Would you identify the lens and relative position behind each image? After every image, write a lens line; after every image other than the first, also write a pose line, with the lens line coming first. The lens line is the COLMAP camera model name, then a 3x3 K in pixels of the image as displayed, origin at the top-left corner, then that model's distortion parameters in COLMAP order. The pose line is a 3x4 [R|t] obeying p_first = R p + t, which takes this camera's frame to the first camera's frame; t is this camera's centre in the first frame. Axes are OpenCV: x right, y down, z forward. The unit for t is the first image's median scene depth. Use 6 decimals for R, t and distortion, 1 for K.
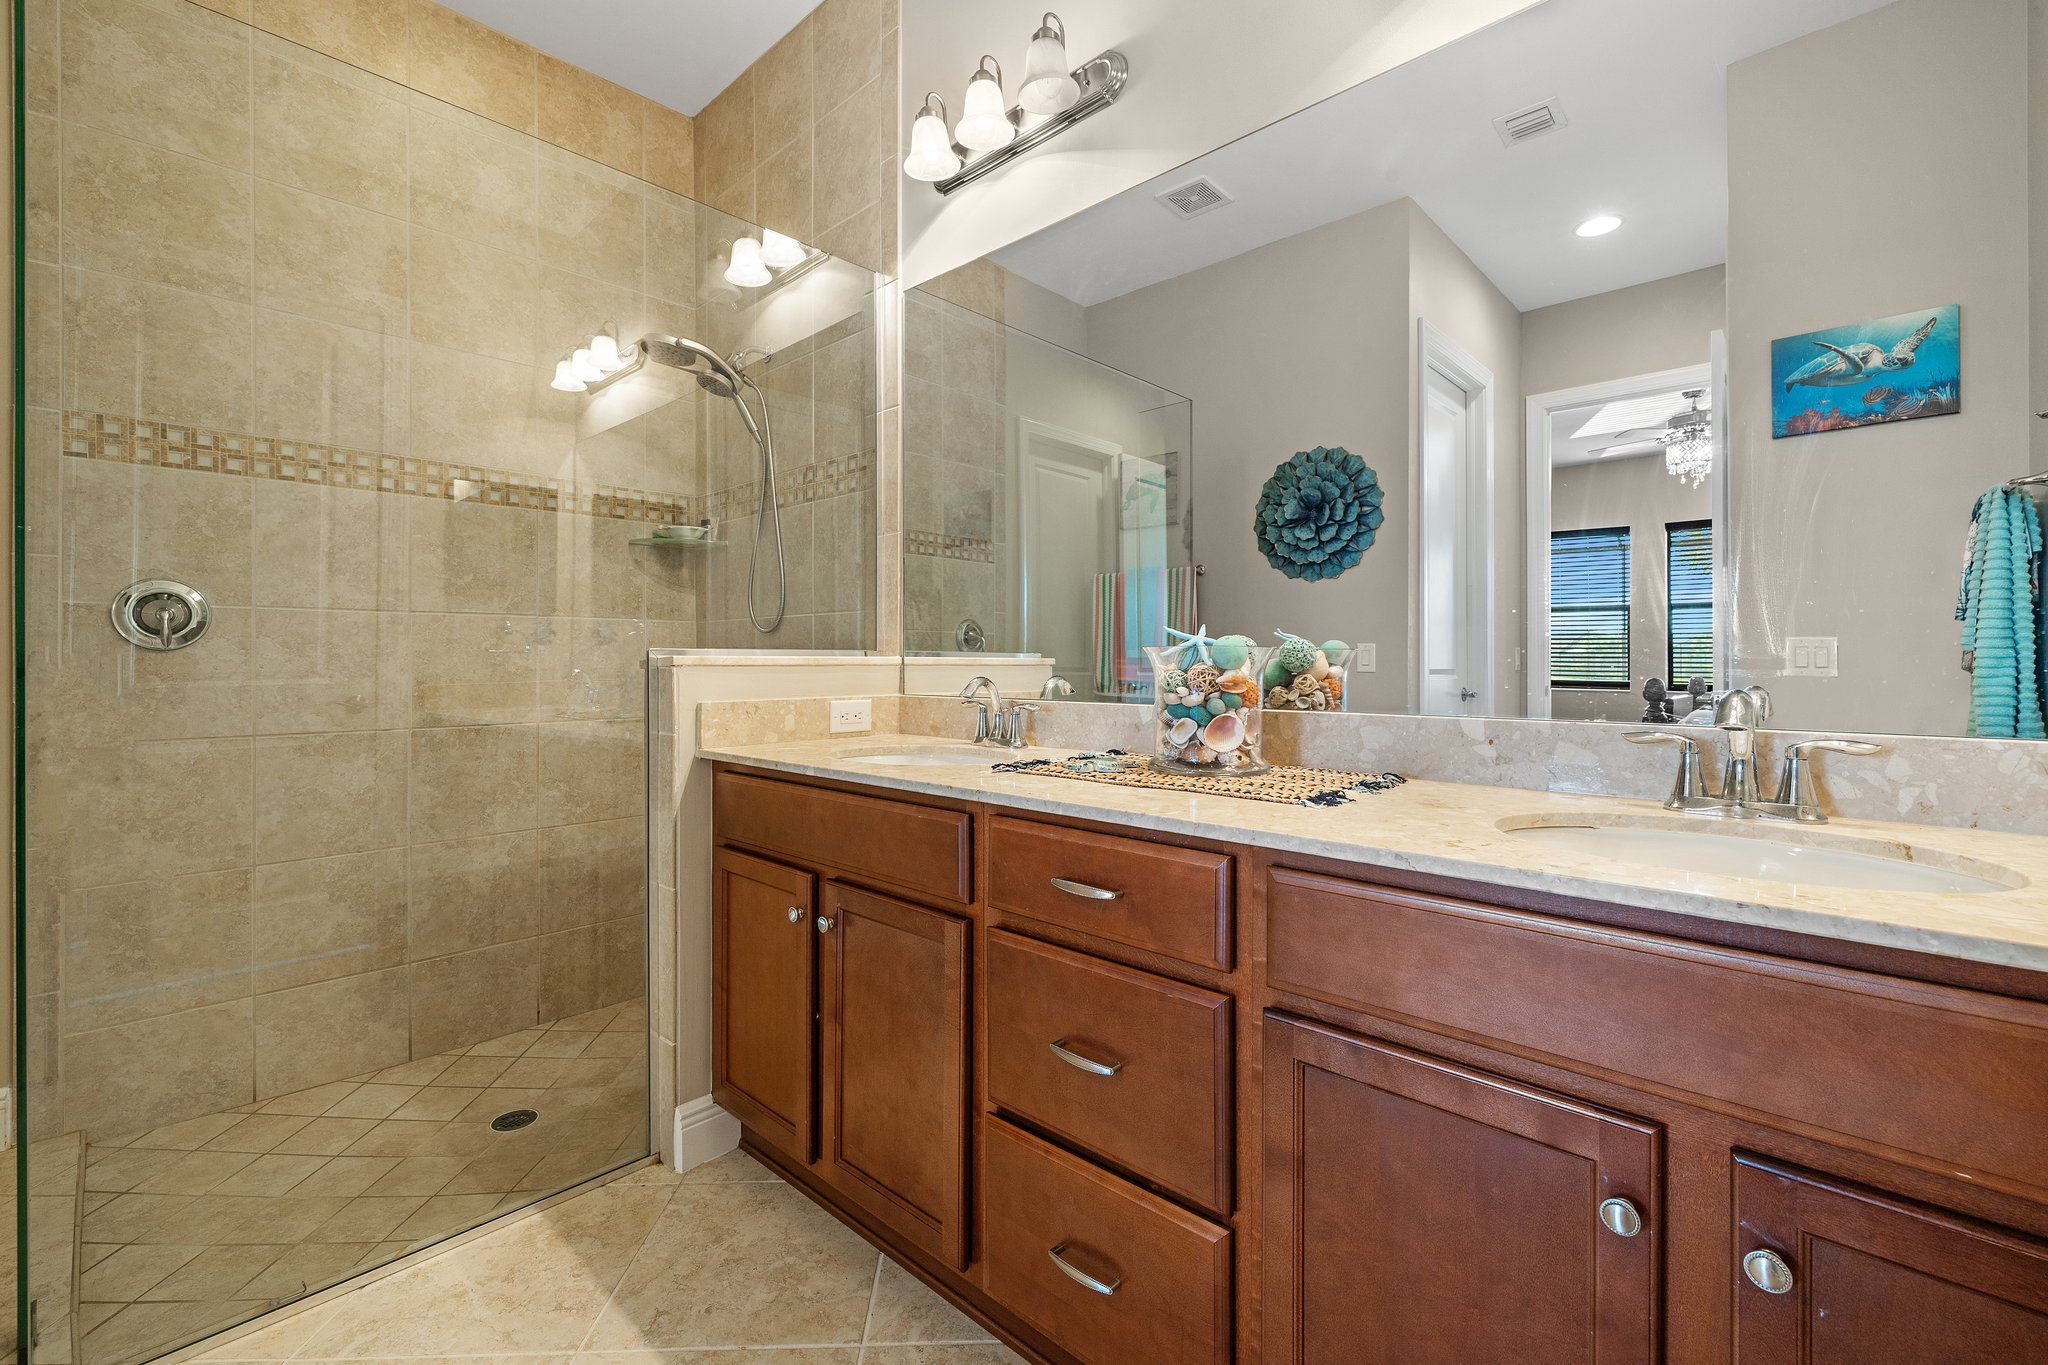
lens RADIAL K [[866.1, 0, 1027.1], [0, 866.1, 665.5], [0, 0, 1]] dist [0.000982, -0.000164]
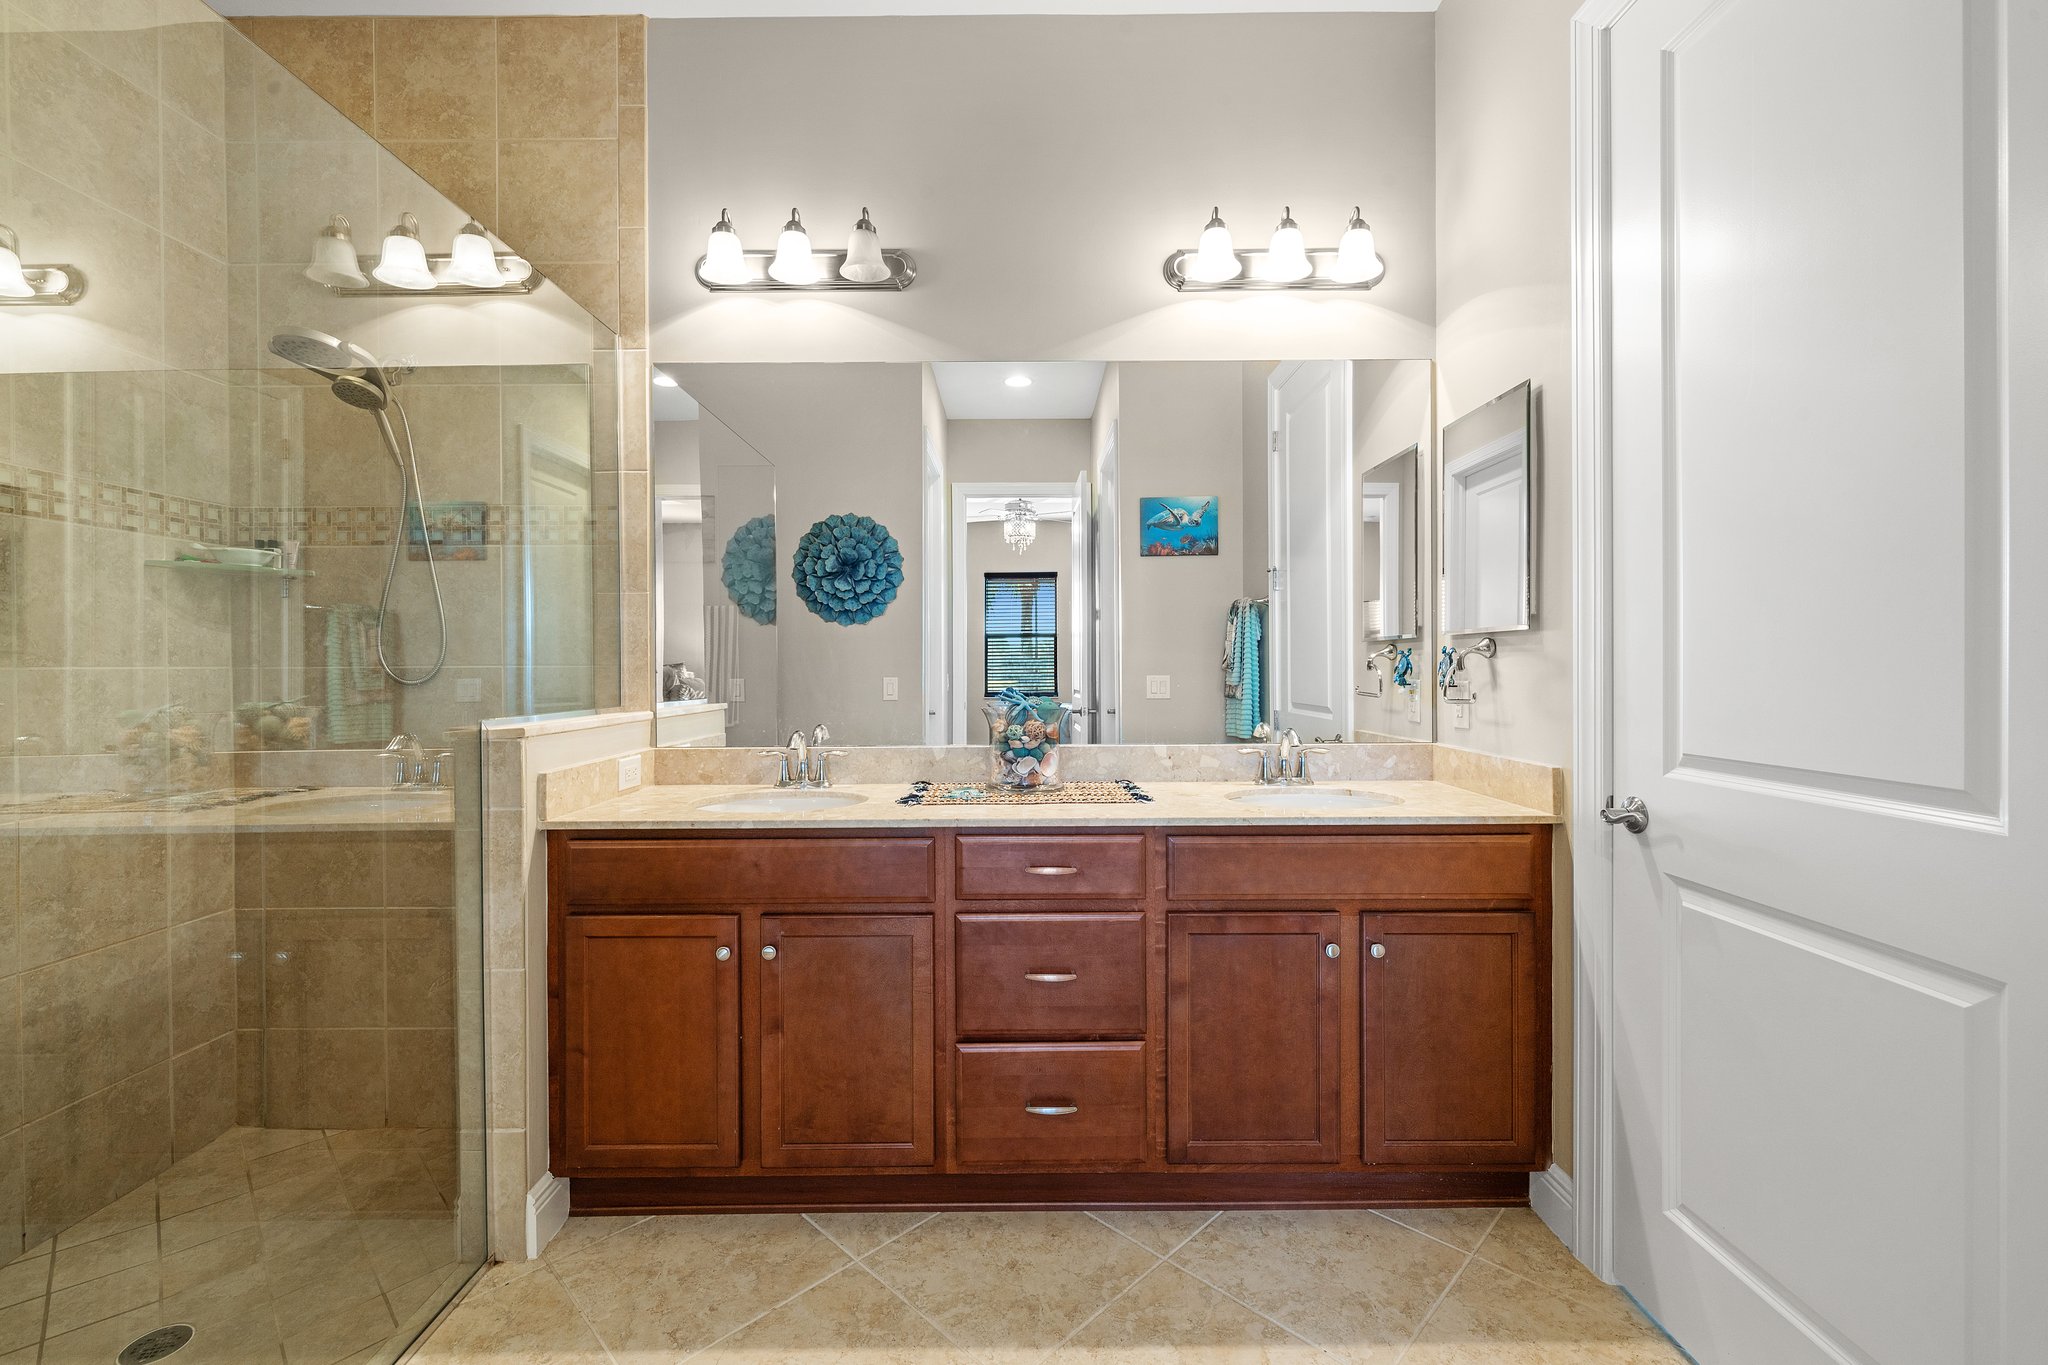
lens RADIAL K [[866.1, 0, 1019.8], [0, 866.1, 676.9], [0, 0, 1]] dist [0.000982, -0.000164]
pose [[0.734043, -0.011694, 0.679002, -0.440107], [0.009260, 0.999931, 0.007211, -0.046209], [-0.679039, 0.000994, 0.734101, -0.056535]]
